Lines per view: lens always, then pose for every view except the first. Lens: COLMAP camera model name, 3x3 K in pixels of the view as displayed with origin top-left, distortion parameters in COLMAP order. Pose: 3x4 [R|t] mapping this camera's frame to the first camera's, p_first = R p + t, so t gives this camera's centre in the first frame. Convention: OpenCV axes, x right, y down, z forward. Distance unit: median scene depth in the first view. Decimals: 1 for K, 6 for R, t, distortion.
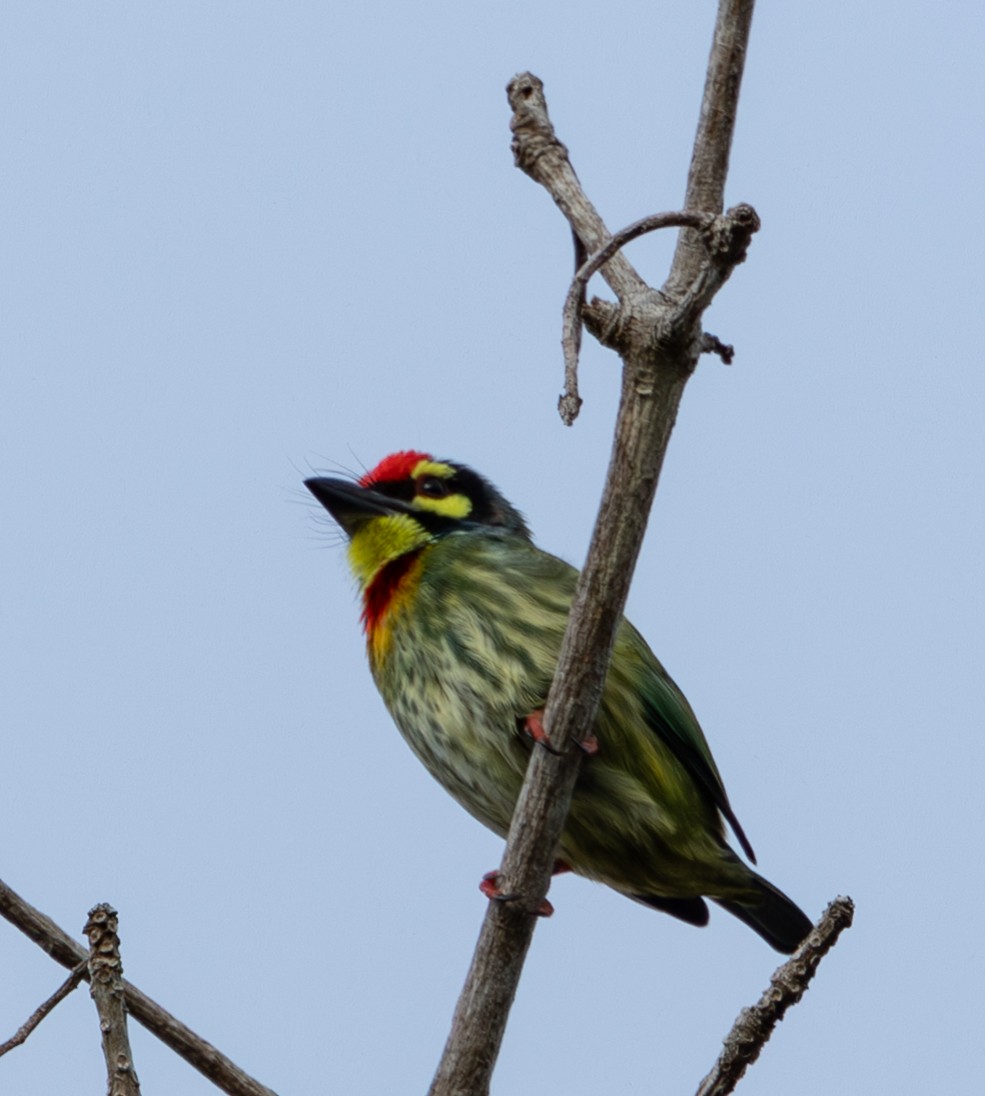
lens RADIAL K [[443.8, 0, 492.5], [0, 443.8, 548.0], [0, 0, 1]] dist [0.016608, -0.003821]
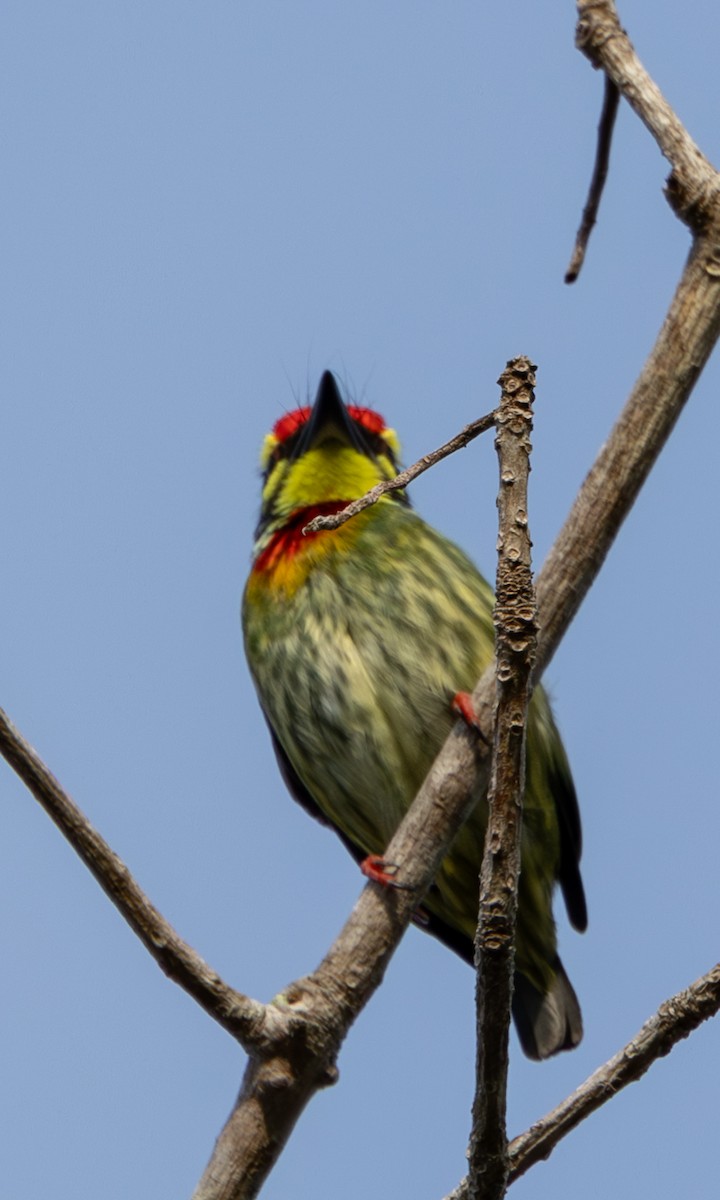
lens RADIAL K [[479.1, 0, 235.0], [0, 479.1, 602.0], [0, 0, 1]] dist [-0.001157, 0.000817]
pose [[0.978608, 0.205345, 0.012647, -0.514076], [-0.205297, 0.978687, -0.004991, 0.536341], [-0.013402, 0.002287, 0.999908, 0.002277]]
